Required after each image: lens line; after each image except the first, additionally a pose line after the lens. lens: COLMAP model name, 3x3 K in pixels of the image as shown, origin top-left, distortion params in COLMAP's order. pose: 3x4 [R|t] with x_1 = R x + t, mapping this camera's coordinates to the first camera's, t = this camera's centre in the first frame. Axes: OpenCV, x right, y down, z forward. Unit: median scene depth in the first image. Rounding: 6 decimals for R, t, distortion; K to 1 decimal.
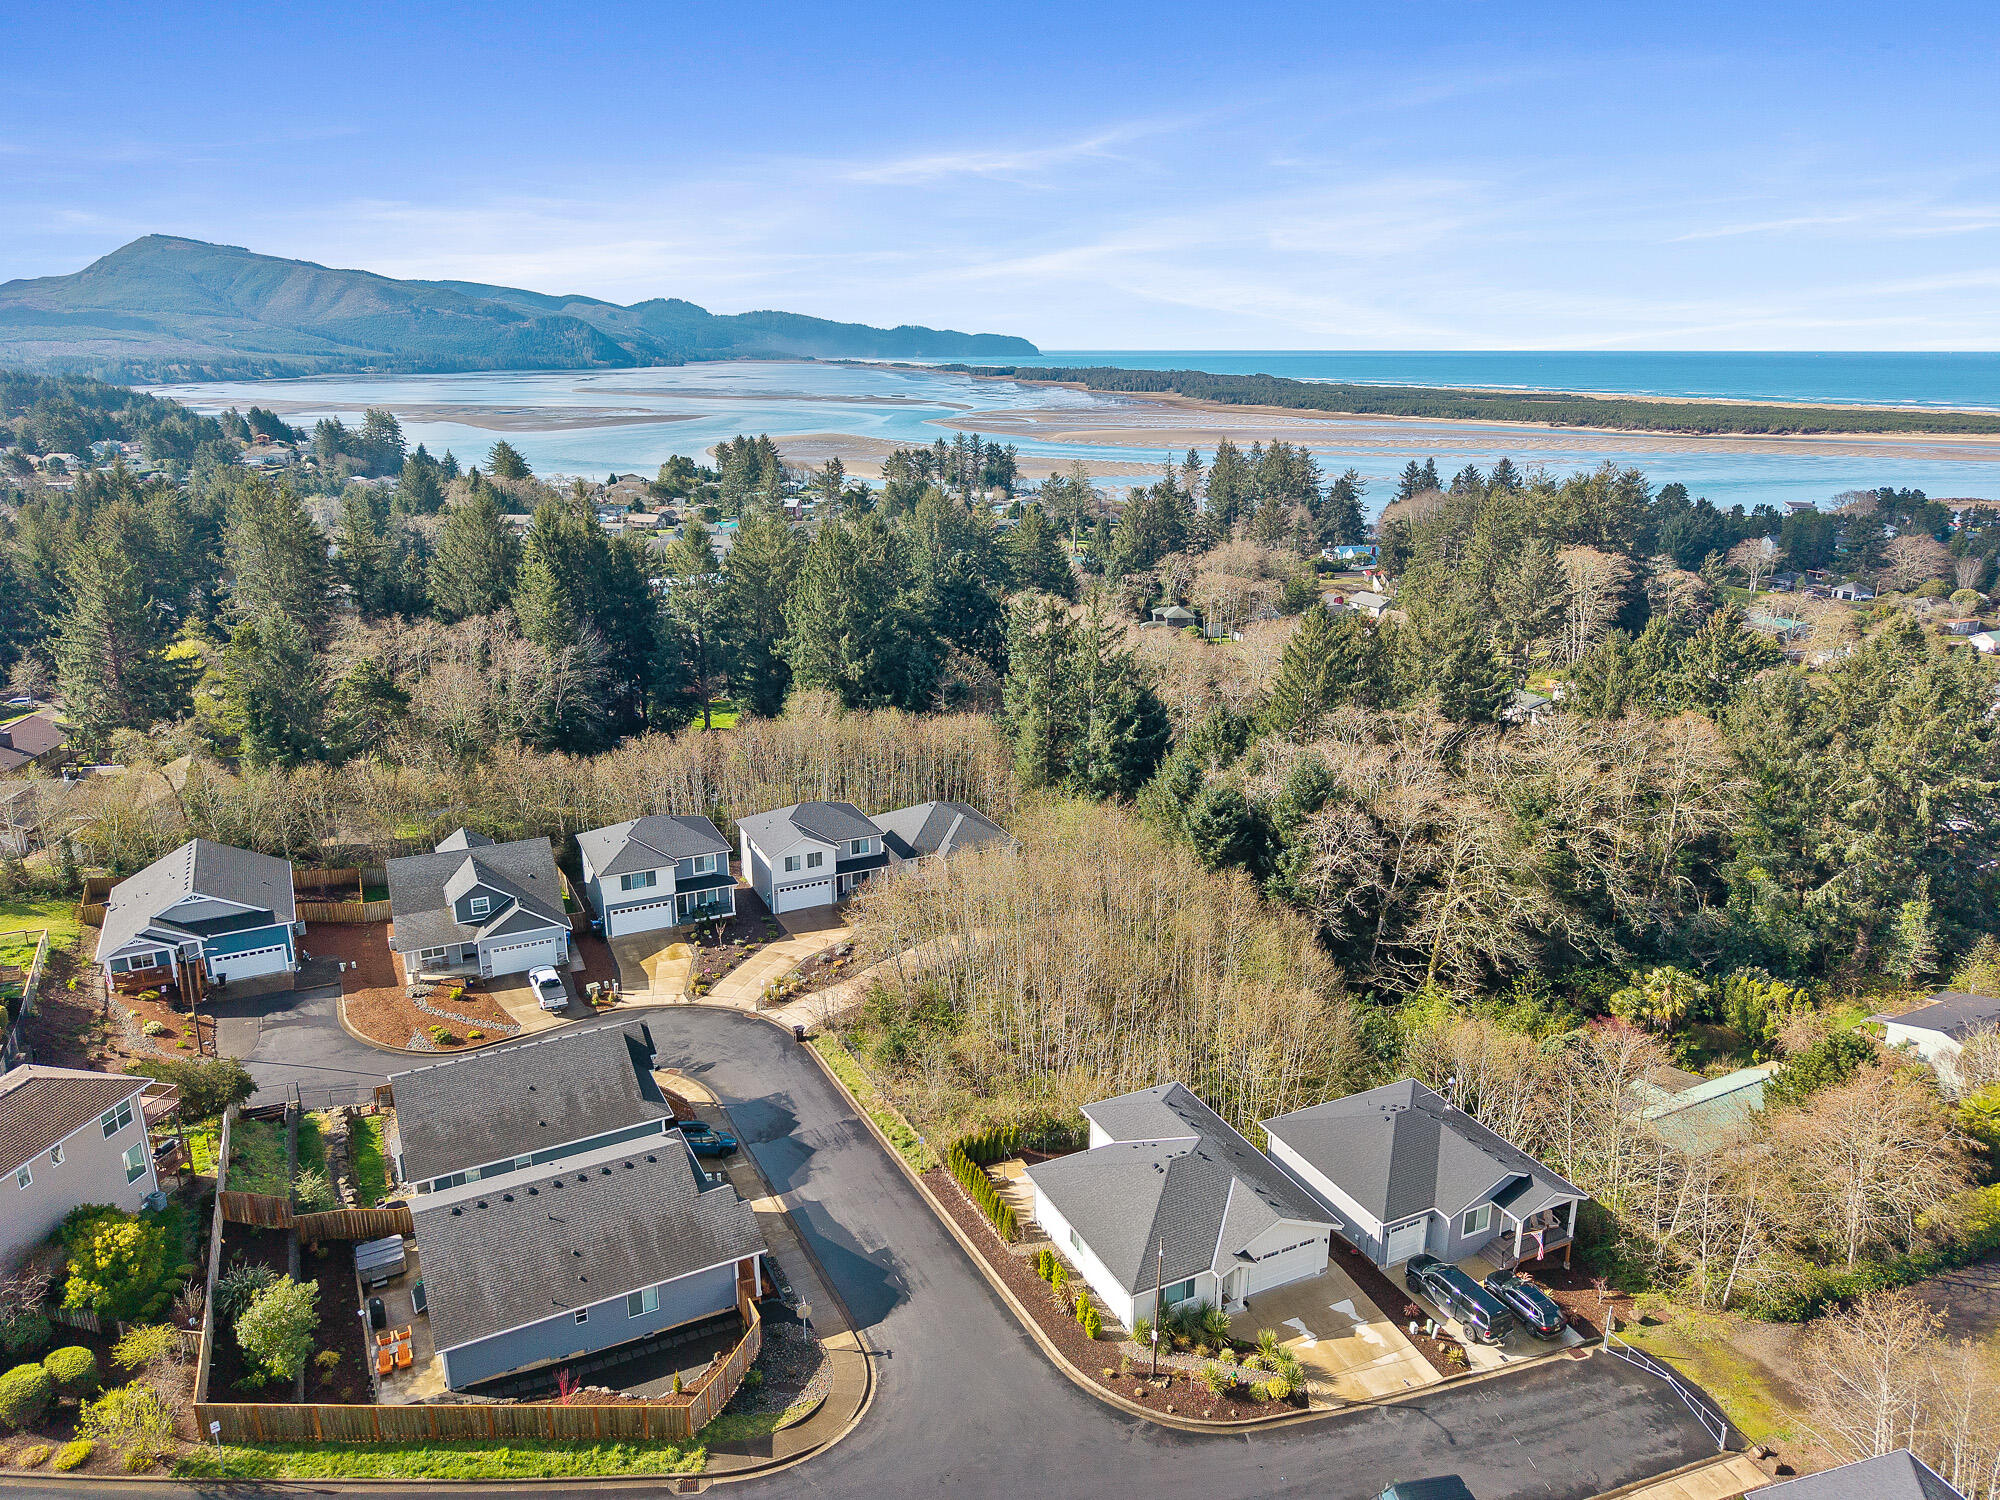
lens RADIAL K [[1370.7, 0, 1000.0], [0, 1370.7, 750.0], [0, 0, 1]] dist [0.039184, -0.046503]
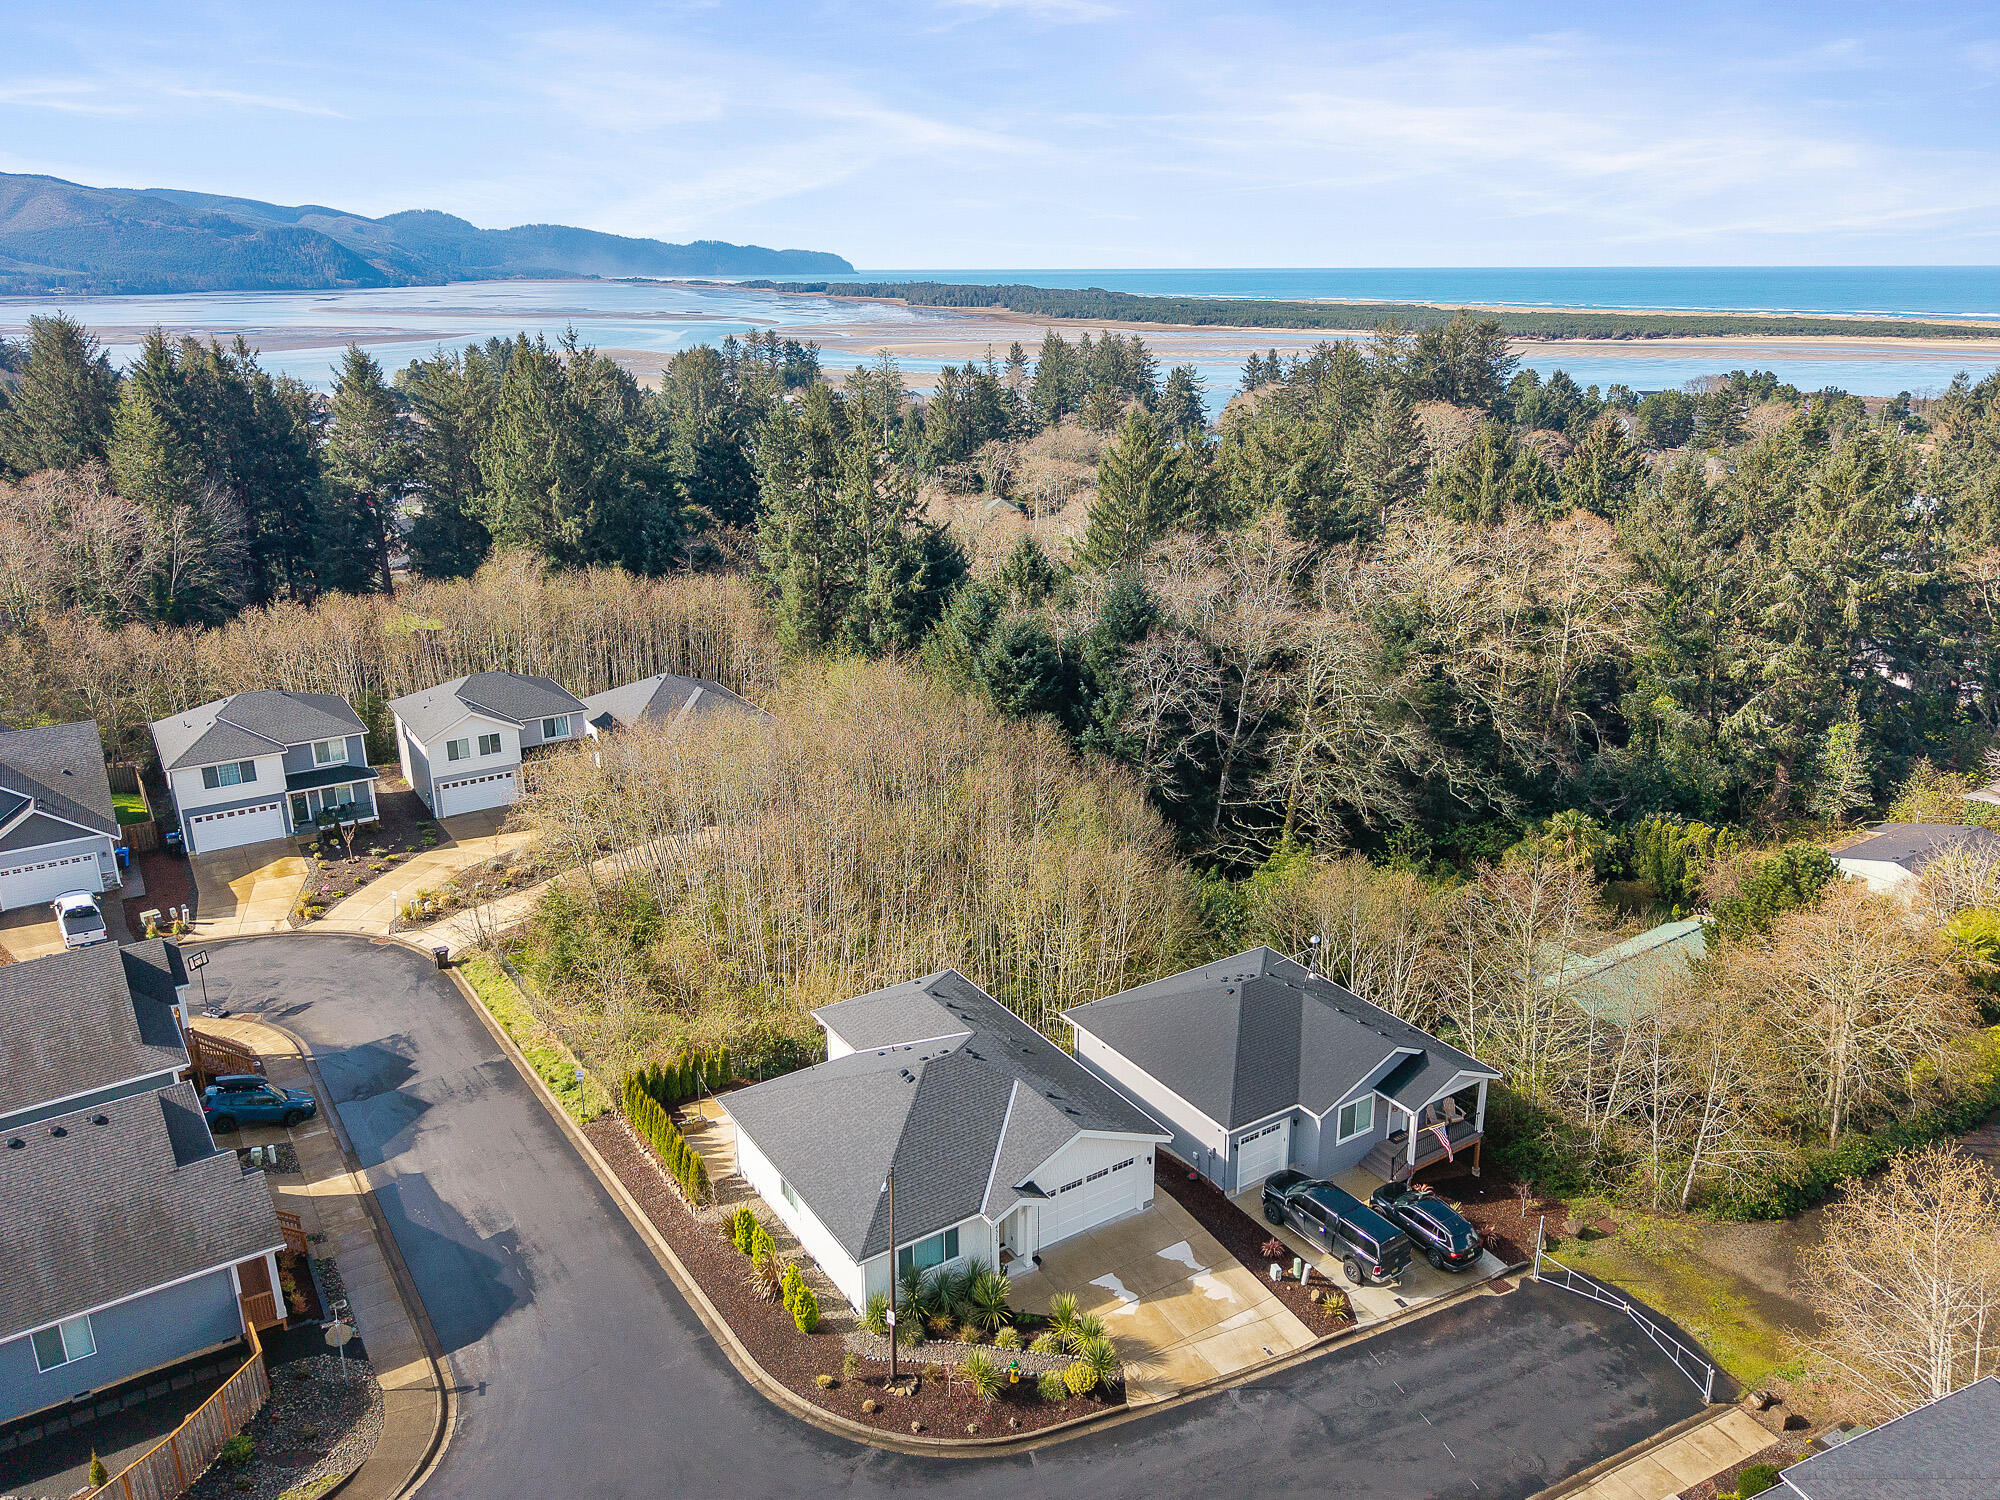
lens RADIAL K [[1486.9, 0, 1028.4], [0, 1486.9, 724.7], [0, 0, 1]] dist [0.044899, -0.059475]
pose [[0.990561, -0.043559, 0.129970, 0.055118], [0.042006, 0.999010, 0.014670, 0.077339], [-0.130480, -0.009072, 0.991409, 0.165227]]
